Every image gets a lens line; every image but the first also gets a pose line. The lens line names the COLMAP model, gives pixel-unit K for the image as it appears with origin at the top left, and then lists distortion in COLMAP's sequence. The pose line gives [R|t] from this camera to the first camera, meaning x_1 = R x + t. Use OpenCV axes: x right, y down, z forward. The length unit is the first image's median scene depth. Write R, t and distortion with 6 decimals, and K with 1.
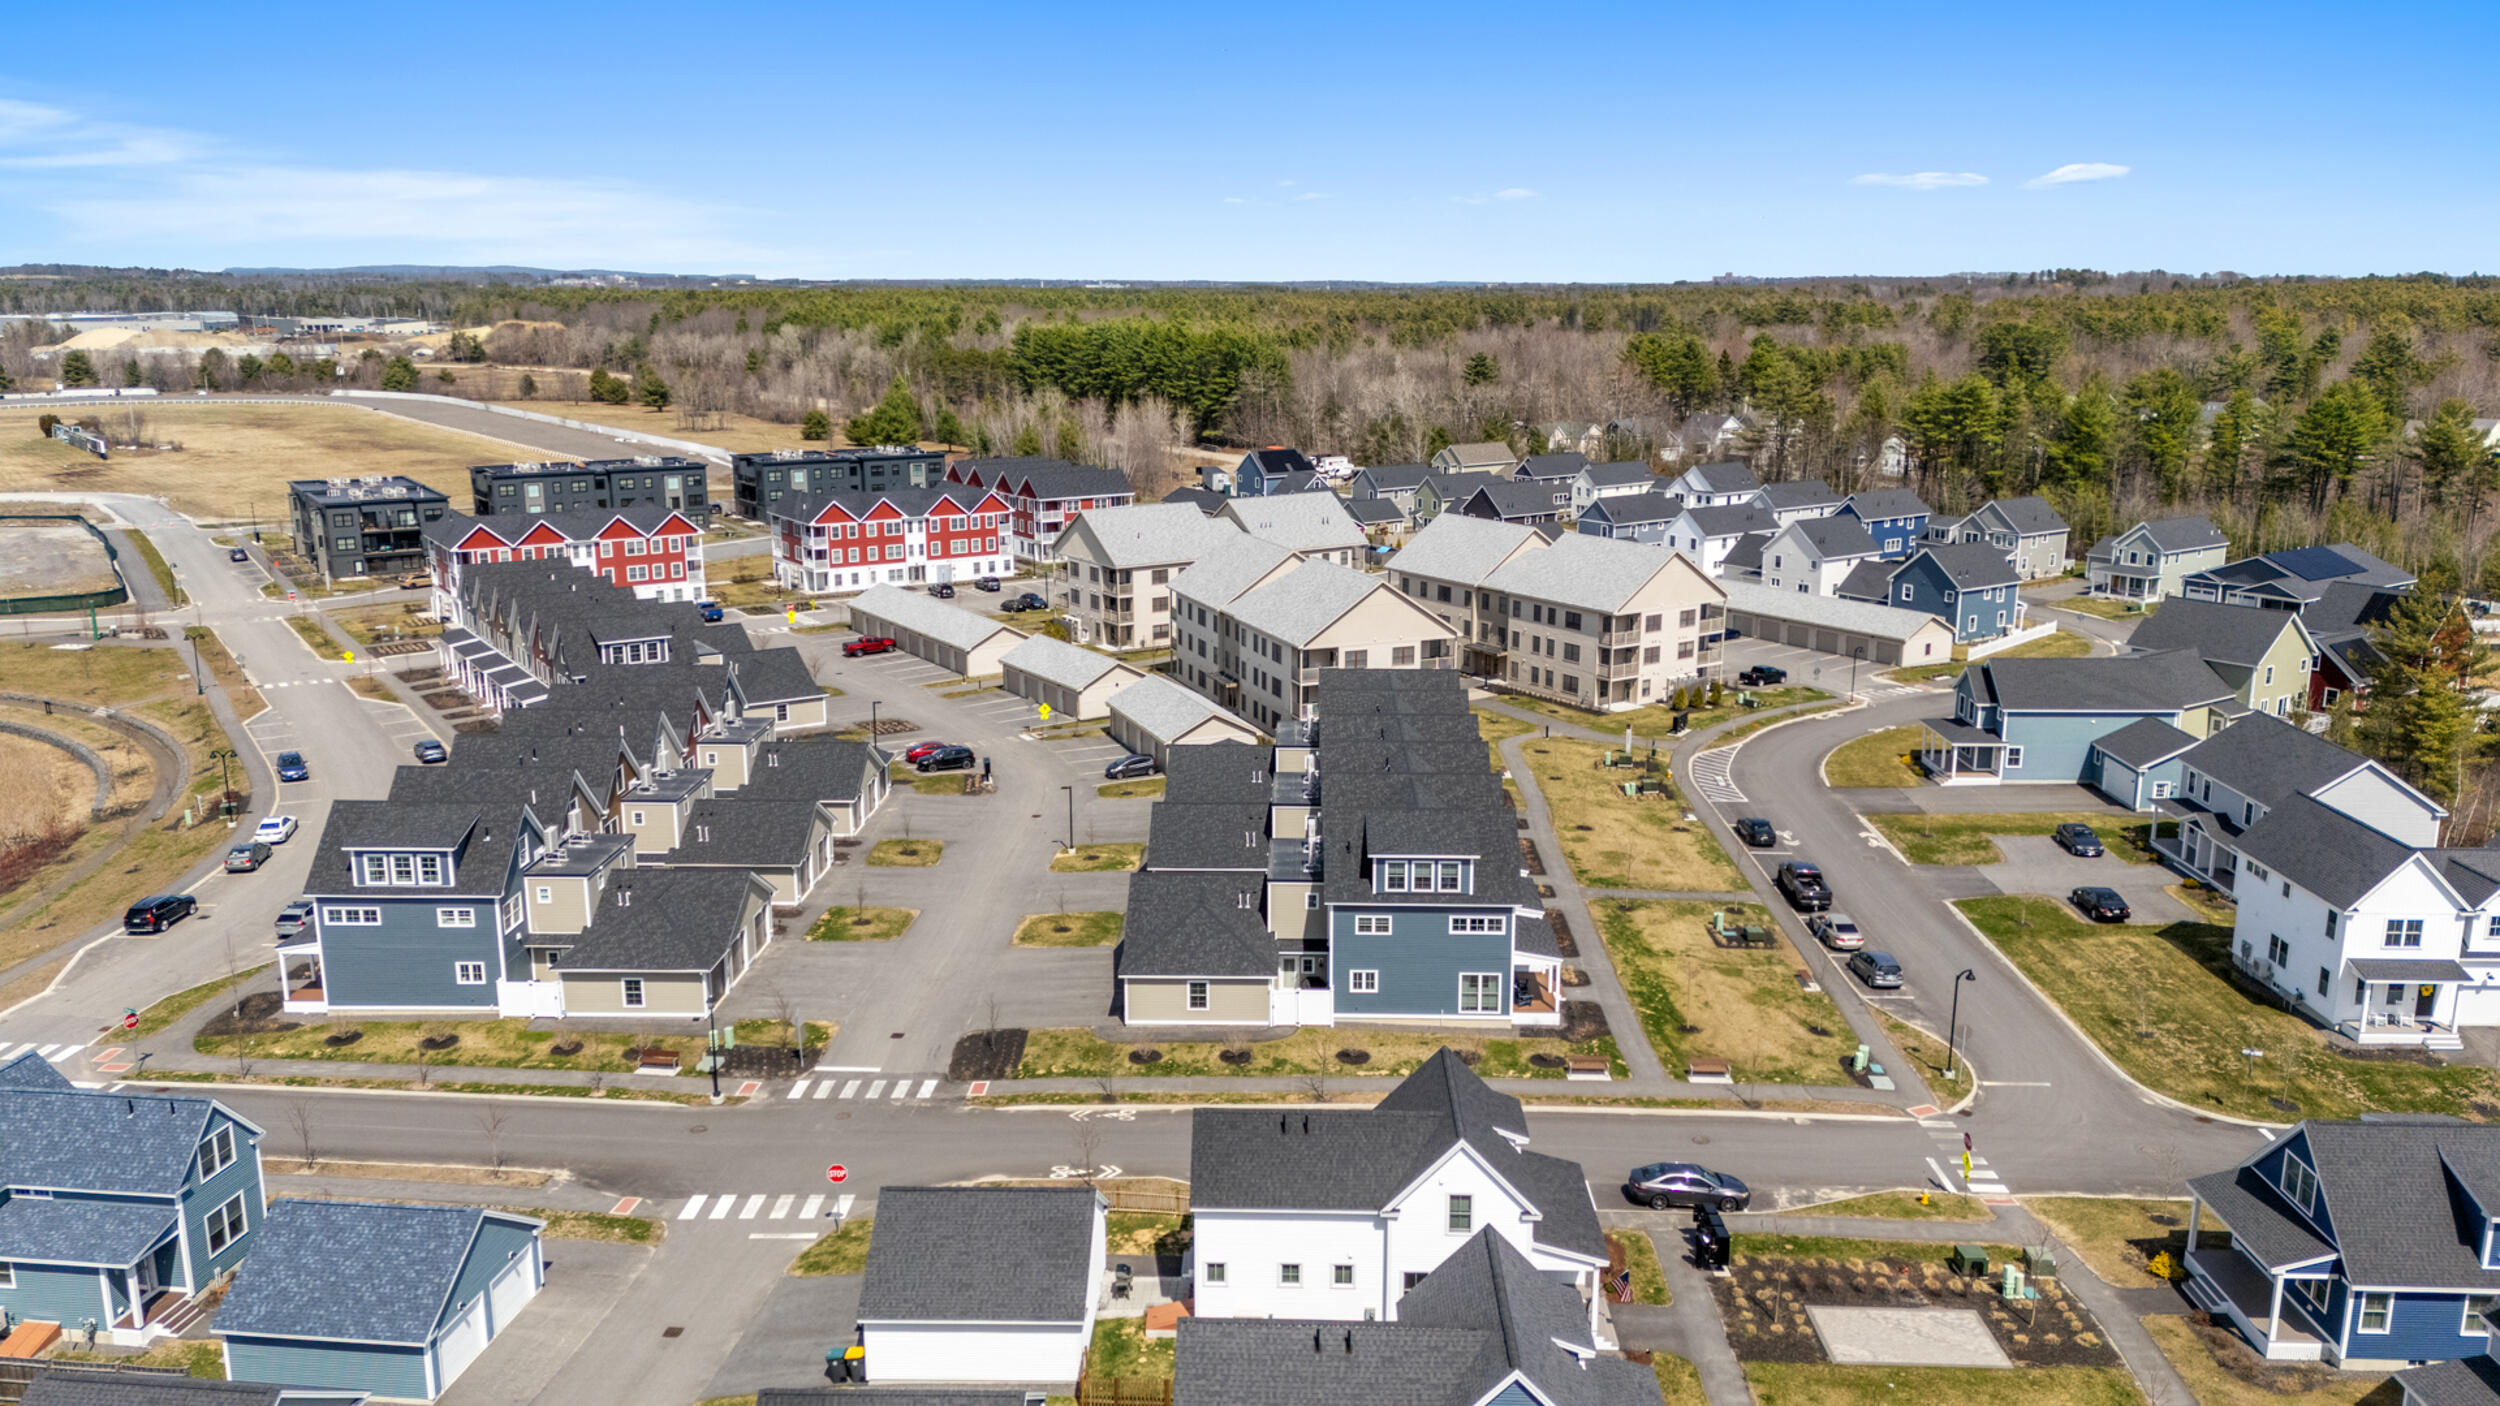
lens RADIAL K [[1851.4, 0, 1252.5], [0, 1851.4, 700.1], [0, 0, 1]] dist [0.057594, -0.043305]
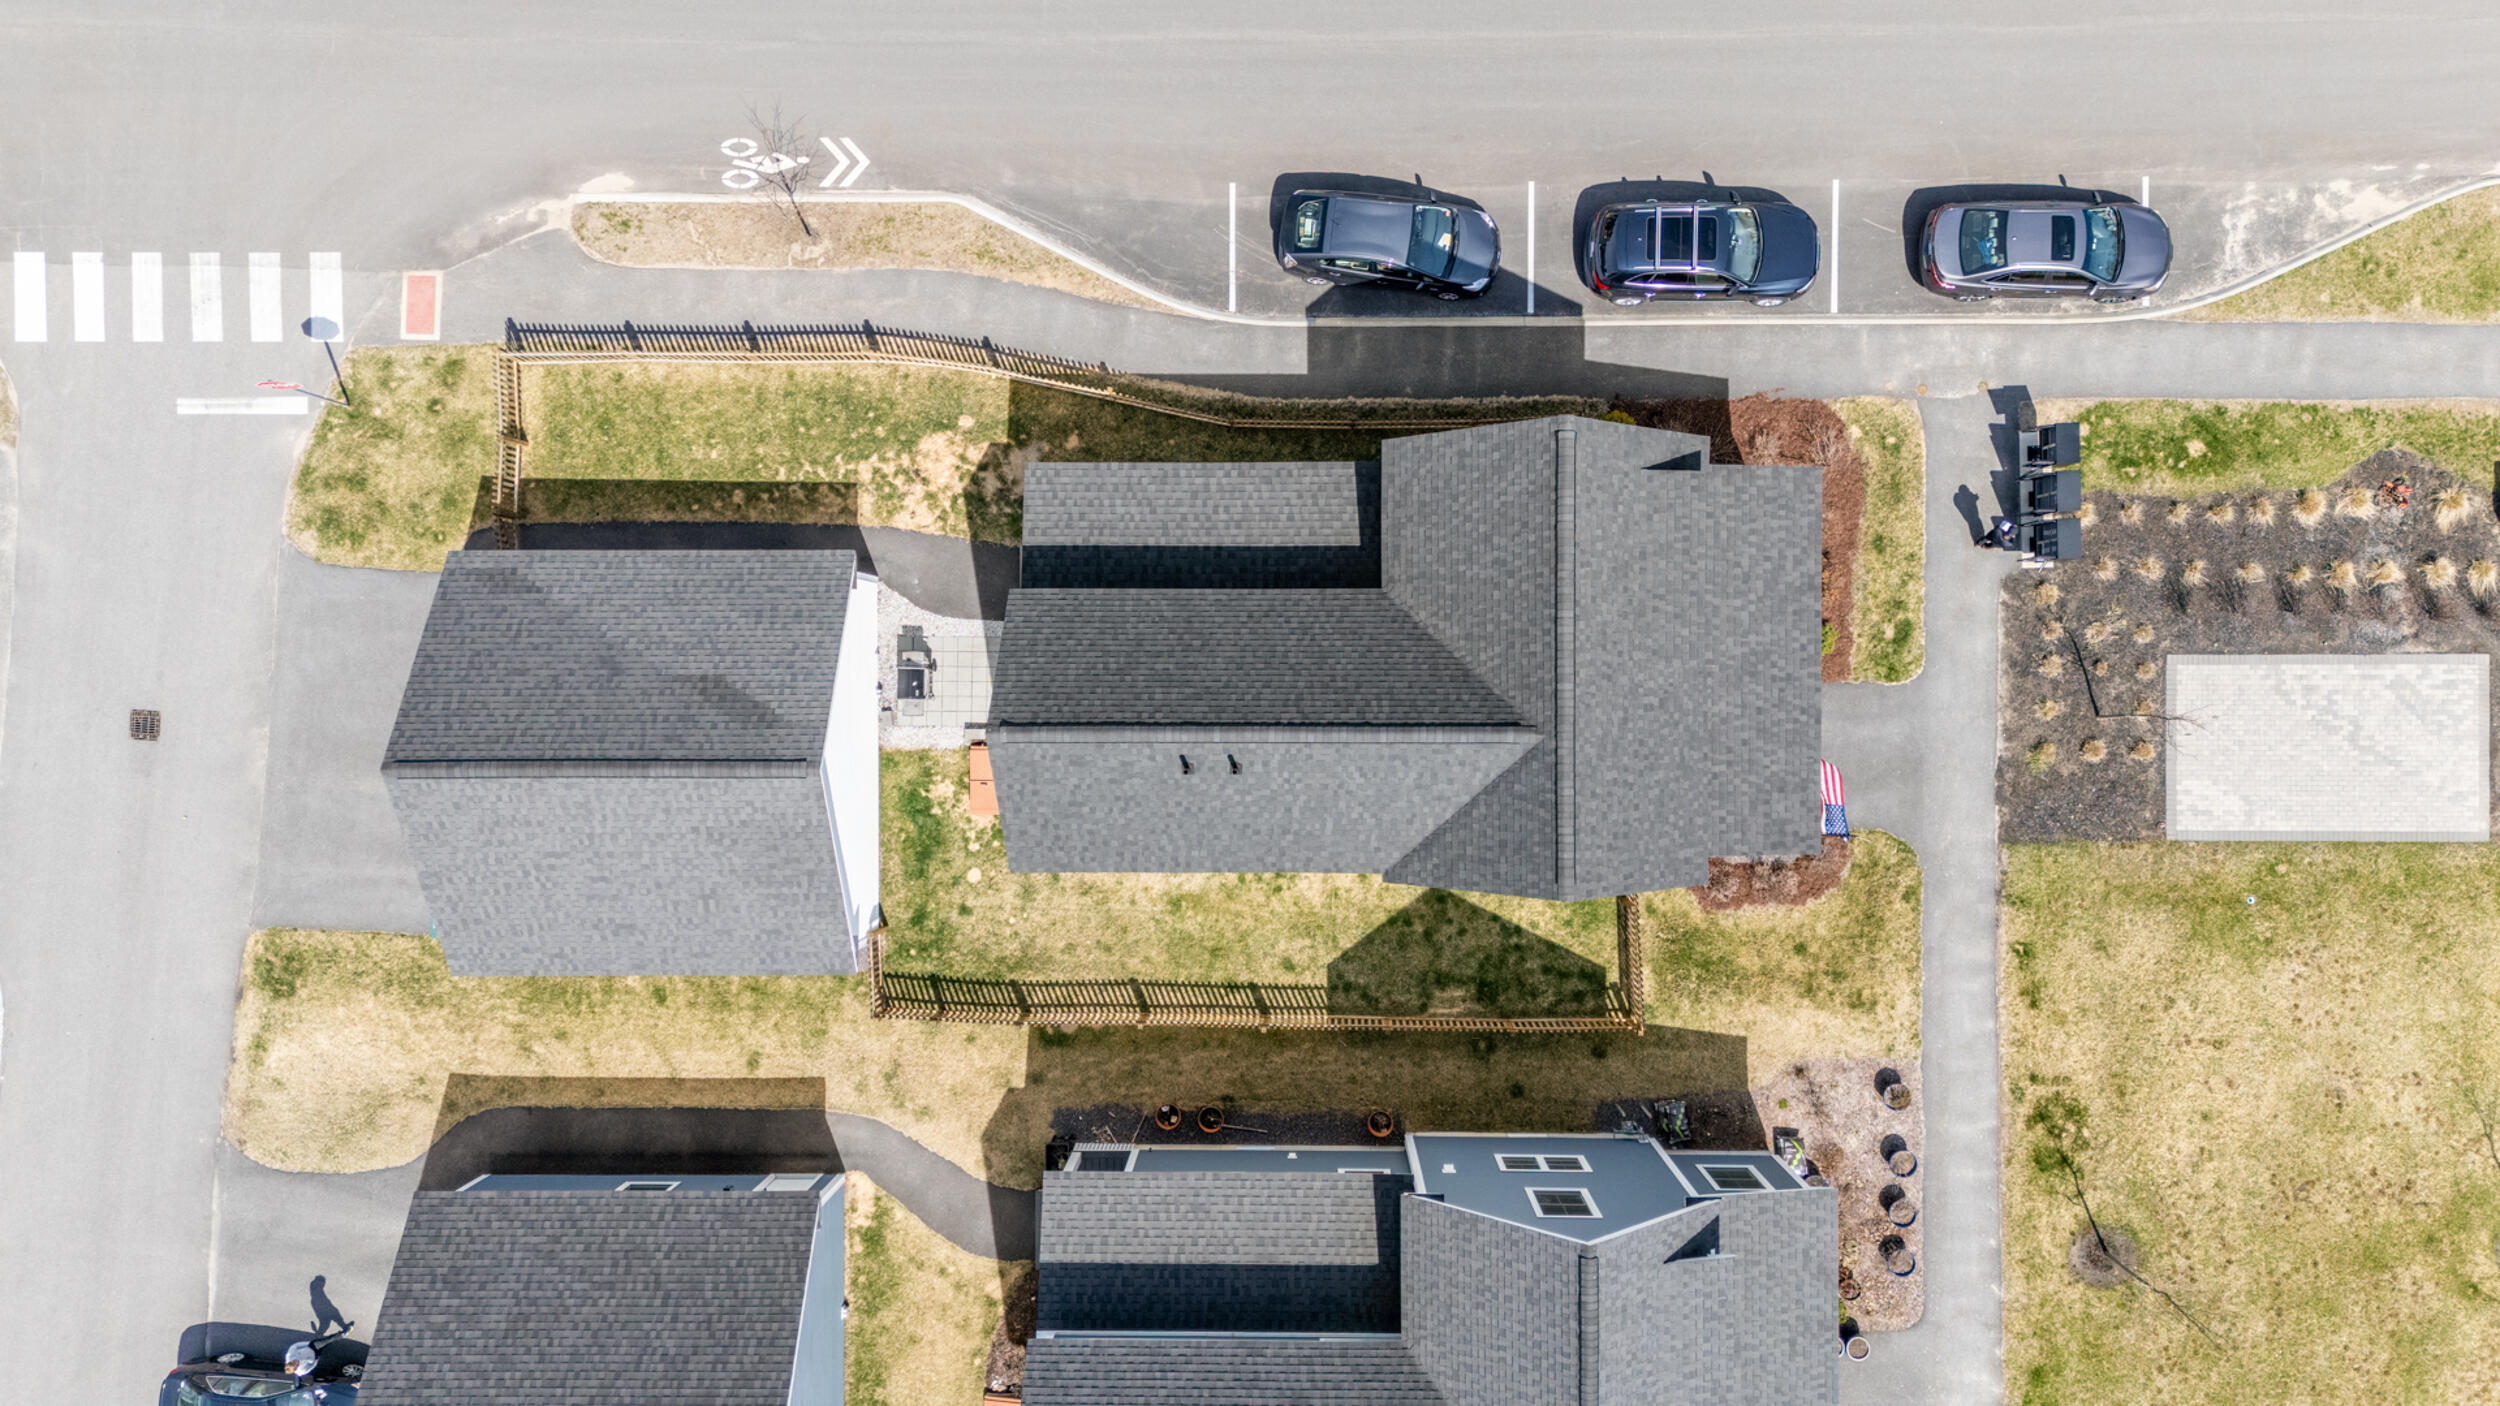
lens RADIAL K [[1851.4, 0, 1253.7], [0, 1851.4, 703.0], [0, 0, 1]] dist [0.057594, -0.043305]
pose [[0.999373, -0.025675, -0.024381, 0.042335], [0.028966, 0.196843, 0.980007, -0.214996], [-0.020363, -0.980099, 0.197464, 0.884077]]
